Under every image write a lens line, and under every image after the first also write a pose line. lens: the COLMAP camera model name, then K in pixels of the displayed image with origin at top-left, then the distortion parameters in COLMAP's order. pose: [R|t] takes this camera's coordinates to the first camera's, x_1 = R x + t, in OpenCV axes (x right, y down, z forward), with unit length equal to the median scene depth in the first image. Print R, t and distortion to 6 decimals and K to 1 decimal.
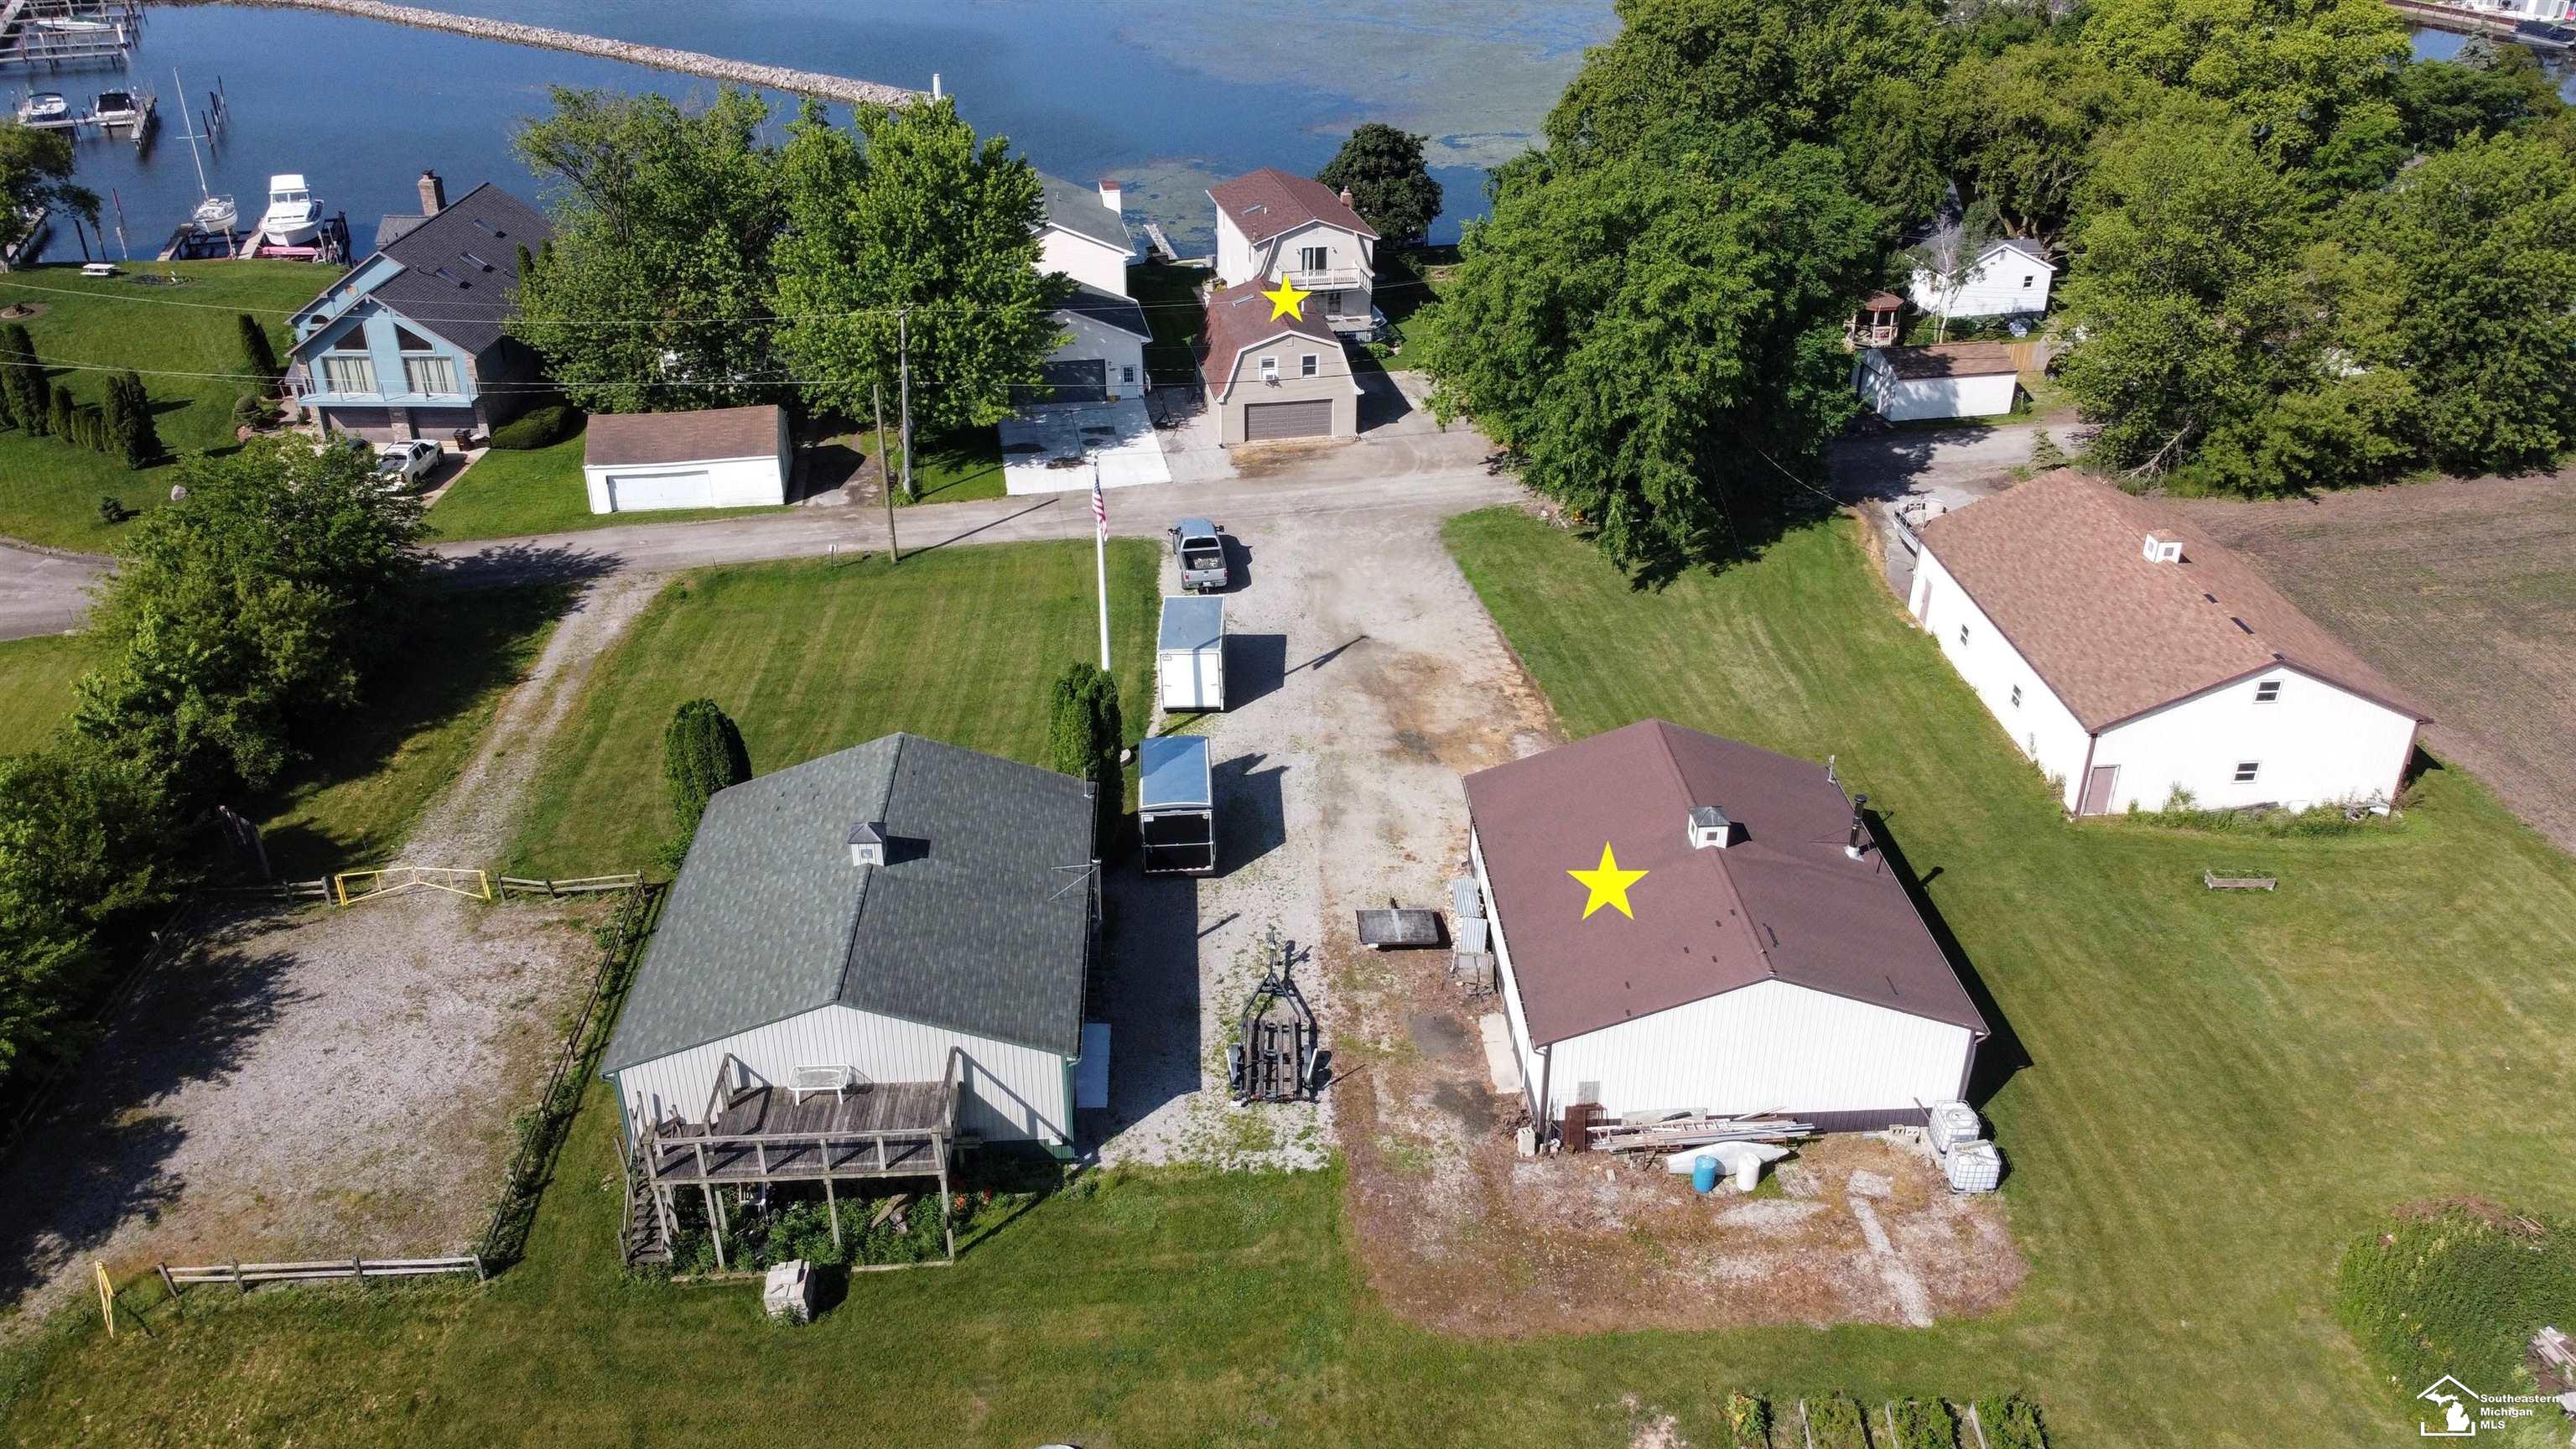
lens RADIAL K [[1913.3, 0, 1288.0], [0, 1913.3, 724.5], [0, 0, 1]] dist [0.008593, 0.001457]
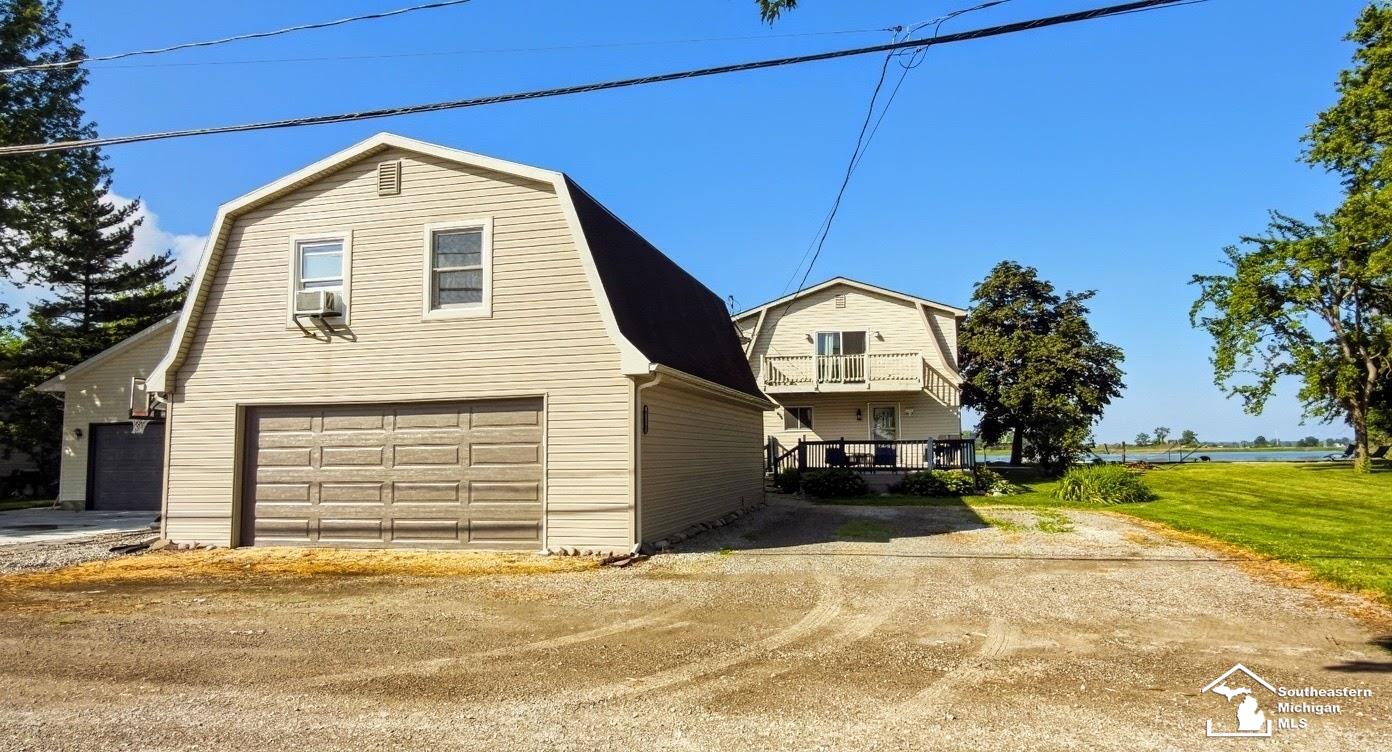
lens RADIAL K [[859.4, 0, 699.7], [0, 859.4, 380.6], [0, 0, 1]] dist [0.004112, -0.000141]
pose [[0.905098, -0.061232, -0.420771, 0.088500], [-0.183076, 0.837034, -0.515614, -0.112352], [0.383771, 0.543714, 0.746388, 0.888950]]
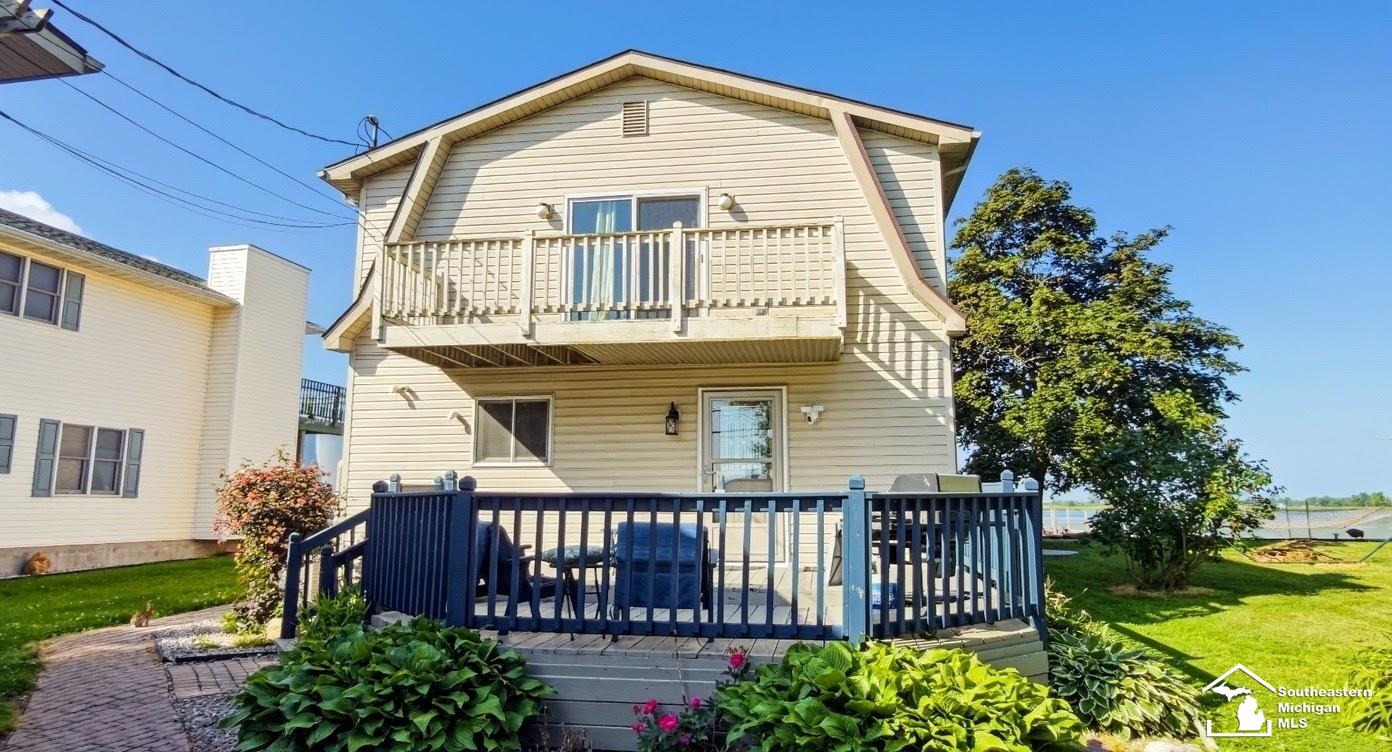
lens RADIAL K [[873.0, 0, 700.5], [0, 873.0, 370.4], [0, 0, 1]] dist [-0.004736, -0.000804]
pose [[0.926826, -0.071790, -0.368565, 0.058752], [-0.169105, 0.796577, -0.580405, -0.199992], [0.335258, 0.600260, 0.726147, 1.042028]]
